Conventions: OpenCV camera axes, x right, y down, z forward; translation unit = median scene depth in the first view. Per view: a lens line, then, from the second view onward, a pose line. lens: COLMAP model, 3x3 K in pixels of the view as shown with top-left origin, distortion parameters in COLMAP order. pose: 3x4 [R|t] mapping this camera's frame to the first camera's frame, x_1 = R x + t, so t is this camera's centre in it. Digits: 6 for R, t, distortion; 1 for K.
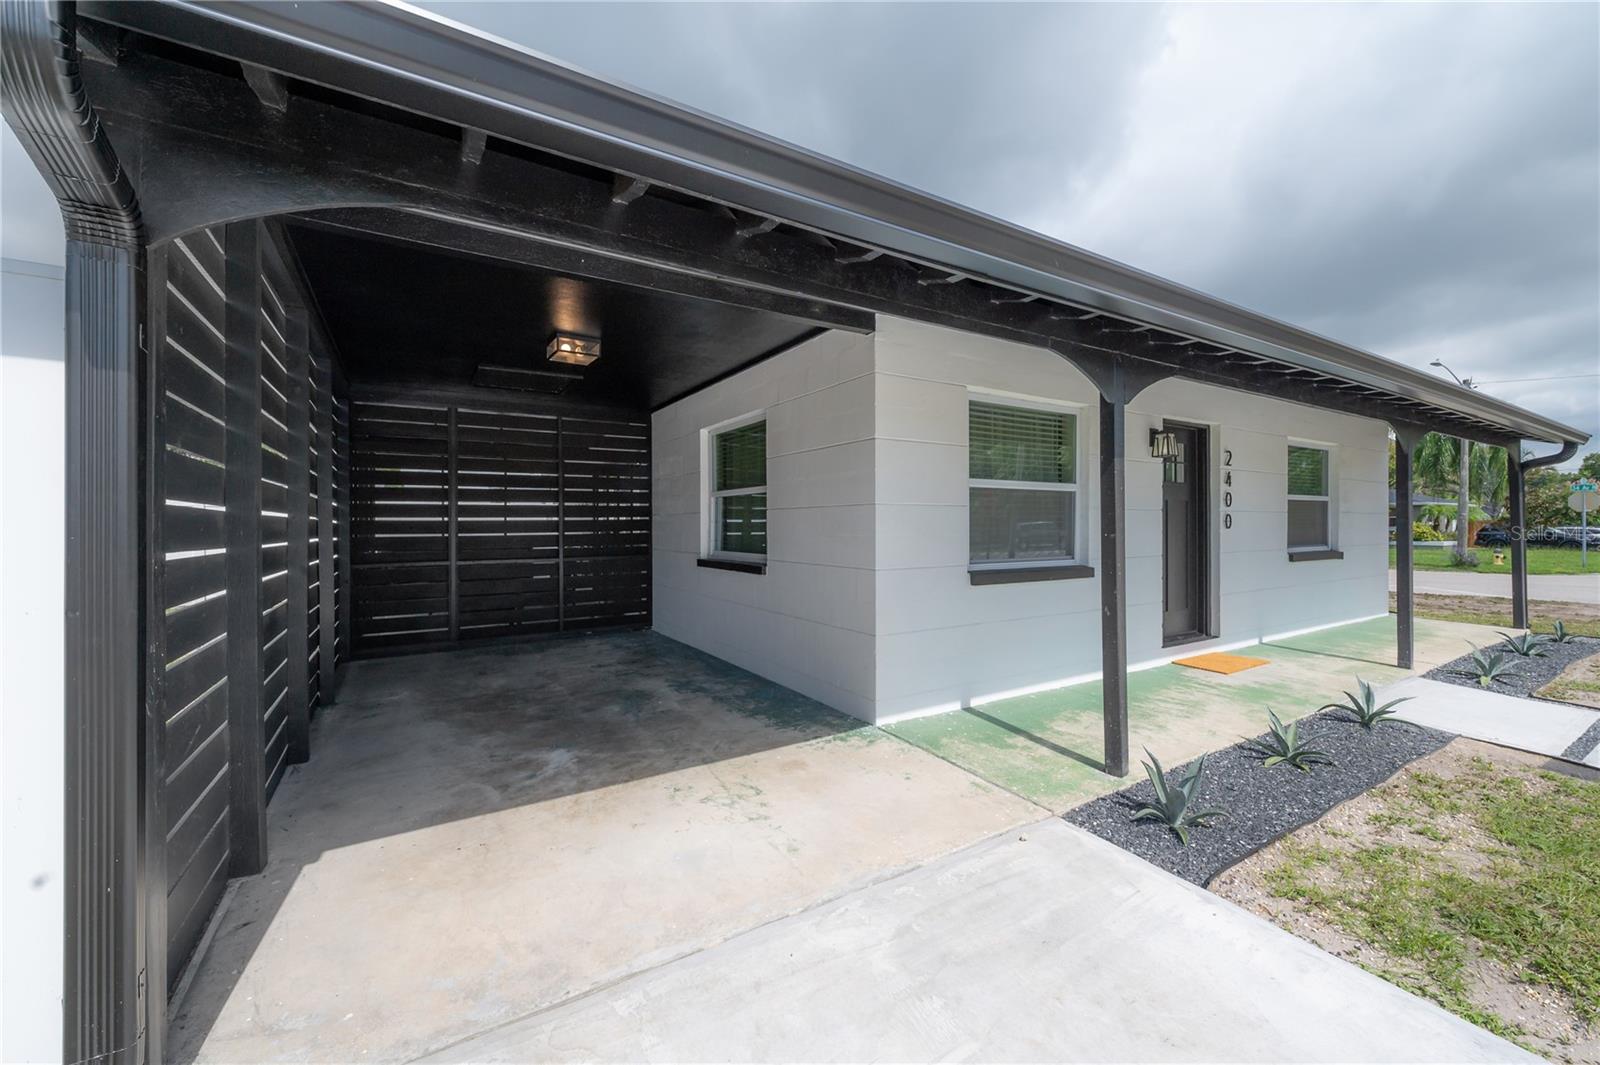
lens RADIAL K [[640.9, 0, 797.3], [0, 640.9, 533.8], [0, 0, 1]] dist [0.001462, 0.000142]
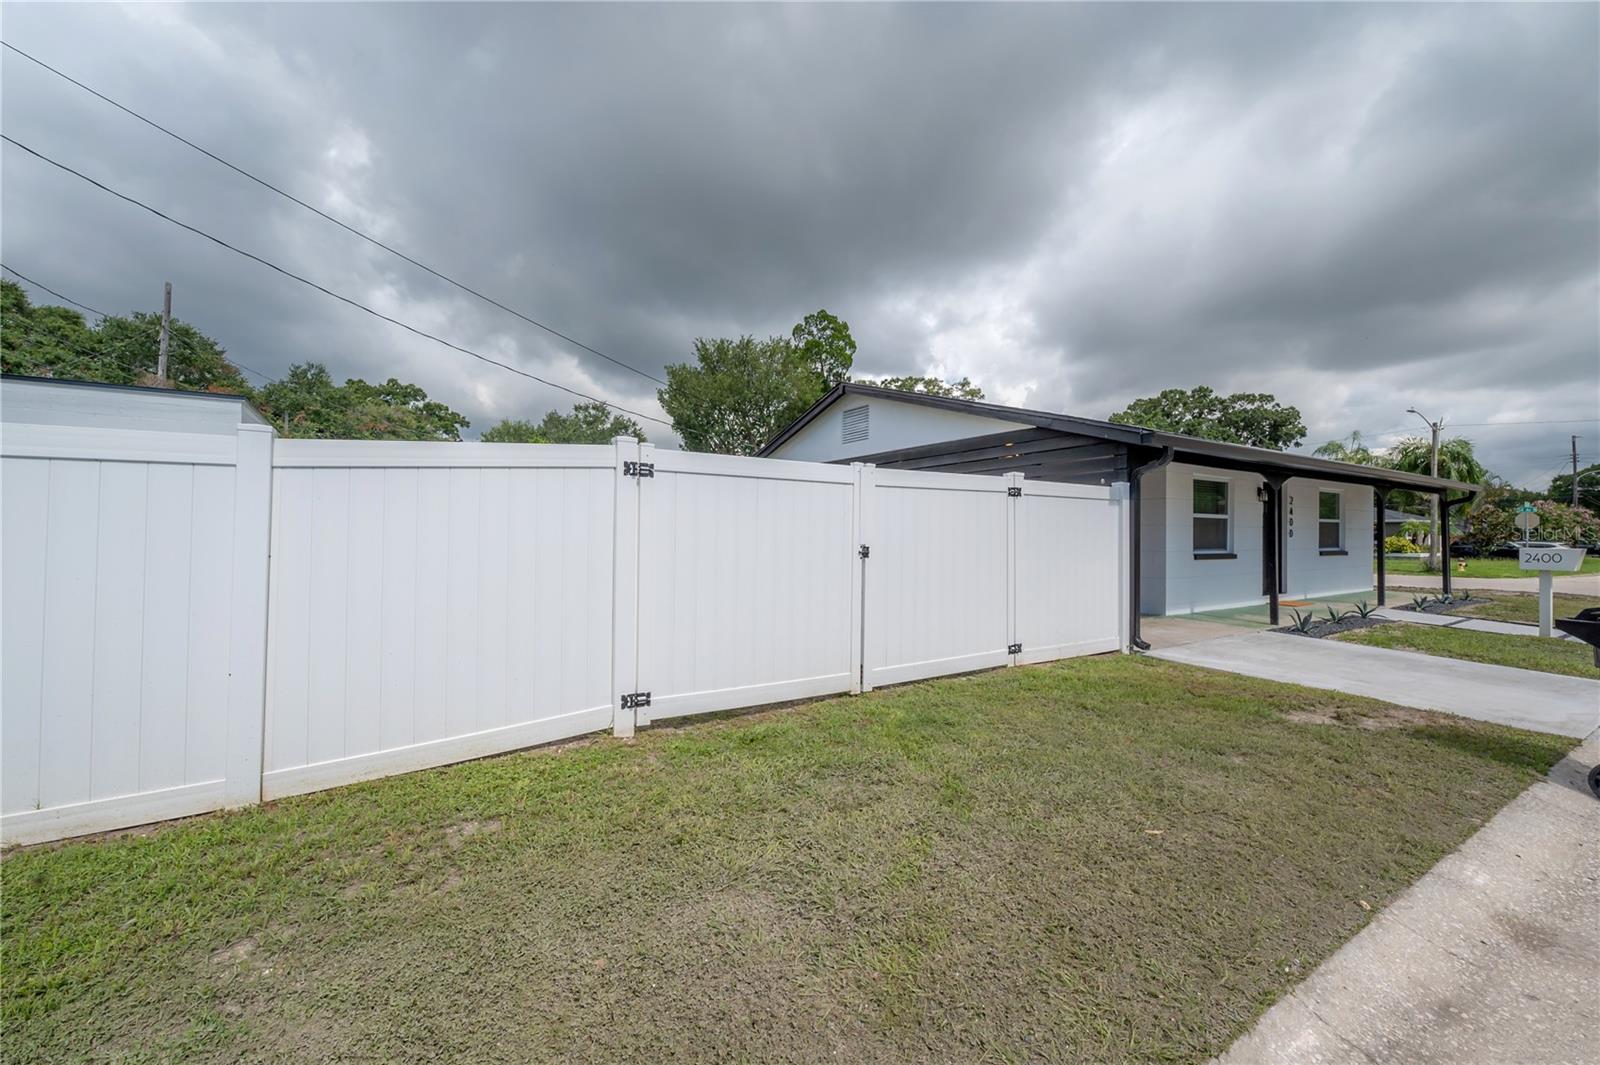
lens RADIAL K [[640.9, 0, 797.3], [0, 640.9, 533.8], [0, 0, 1]] dist [0.001462, 0.000142]
pose [[0.999895, 0.008003, 0.012076, -0.735859], [-0.007801, 0.999831, -0.016617, 0.022577], [-0.012207, 0.016521, 0.999789, -0.801786]]
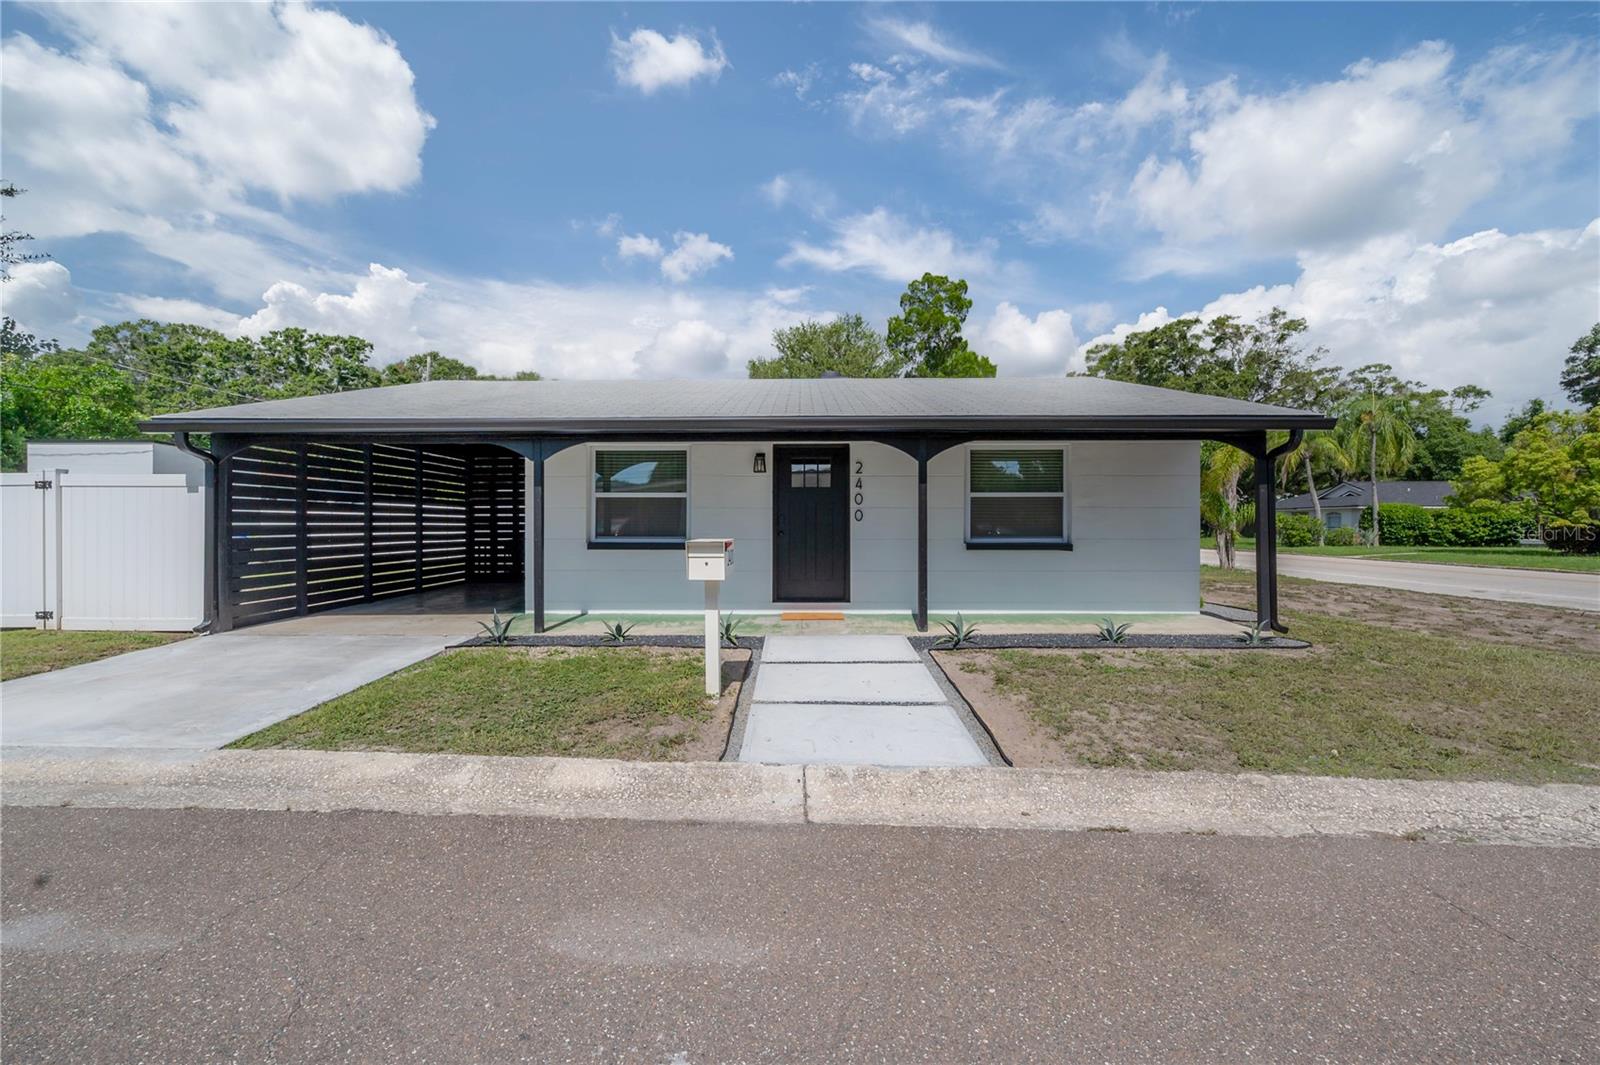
lens RADIAL K [[640.9, 0, 797.3], [0, 640.9, 533.8], [0, 0, 1]] dist [0.001462, 0.000142]
pose [[0.840009, 0.013454, -0.542406, 1.122302], [-0.010268, 0.999908, 0.008899, 0.006807], [0.542475, -0.001906, 0.840070, -0.163926]]
